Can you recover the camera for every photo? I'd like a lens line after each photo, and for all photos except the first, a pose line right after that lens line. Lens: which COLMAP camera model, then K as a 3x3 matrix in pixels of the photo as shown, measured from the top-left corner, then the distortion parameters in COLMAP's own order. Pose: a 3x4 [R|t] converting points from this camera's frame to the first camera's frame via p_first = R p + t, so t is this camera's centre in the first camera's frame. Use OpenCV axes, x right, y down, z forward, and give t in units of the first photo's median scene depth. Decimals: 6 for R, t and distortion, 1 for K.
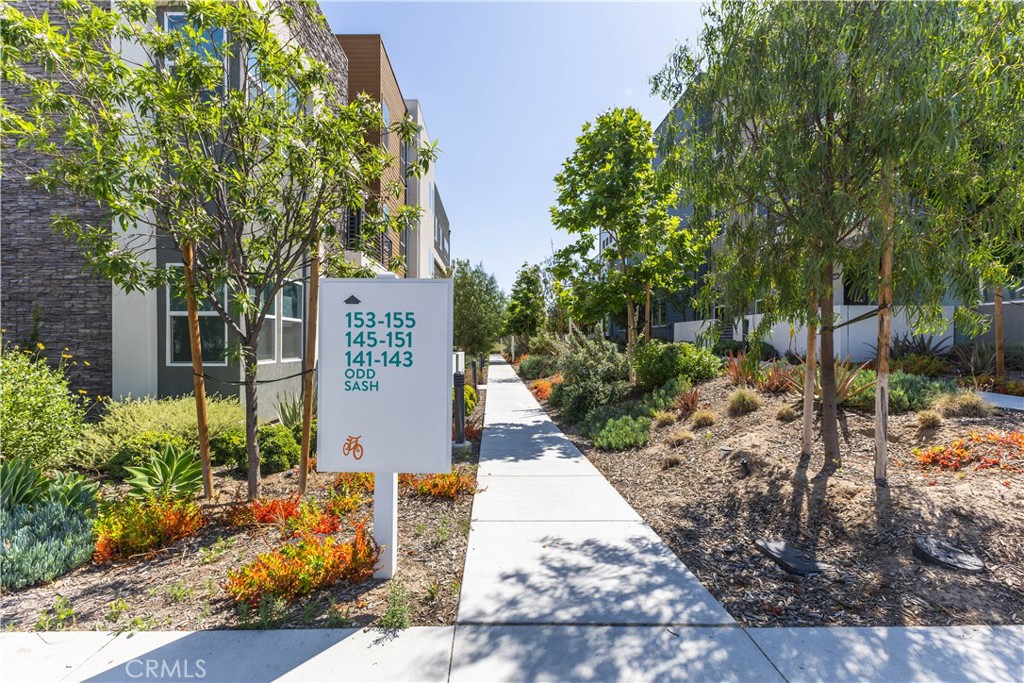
lens RADIAL K [[463.7, 0, 503.3], [0, 463.7, 341.6], [0, 0, 1]] dist [-0.001352, -0.000982]
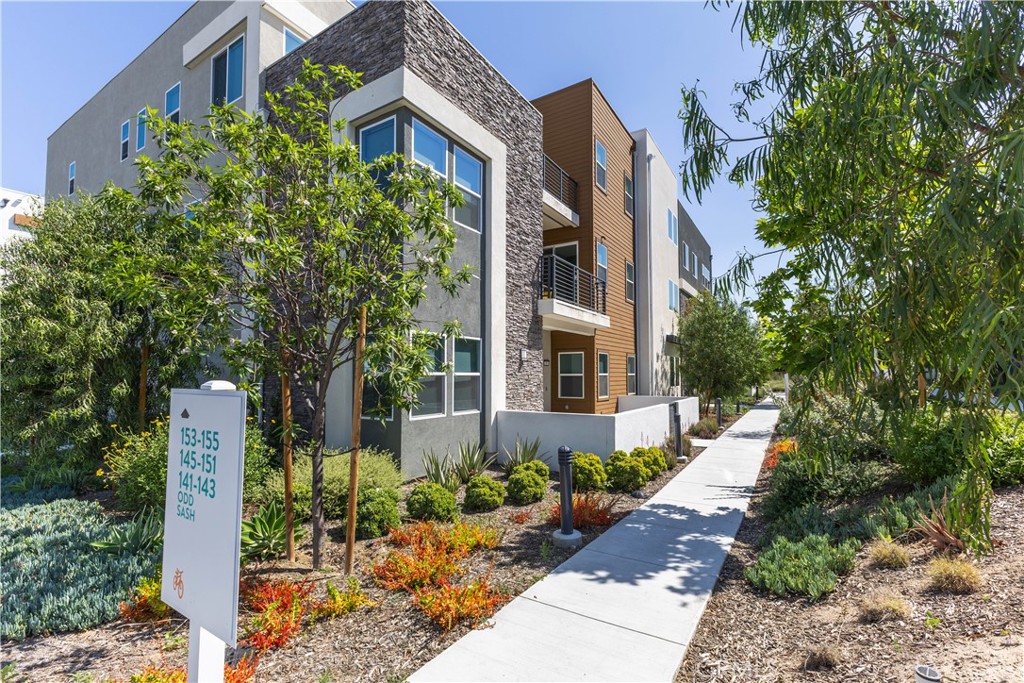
lens RADIAL K [[463.7, 0, 510.3], [0, 463.7, 344.1], [0, 0, 1]] dist [-0.001352, -0.000982]
pose [[0.835120, -0.038827, -0.548695, 0.311670], [0.004965, 0.997997, -0.063064, -0.072944], [0.550045, 0.049942, 0.833640, 0.260671]]
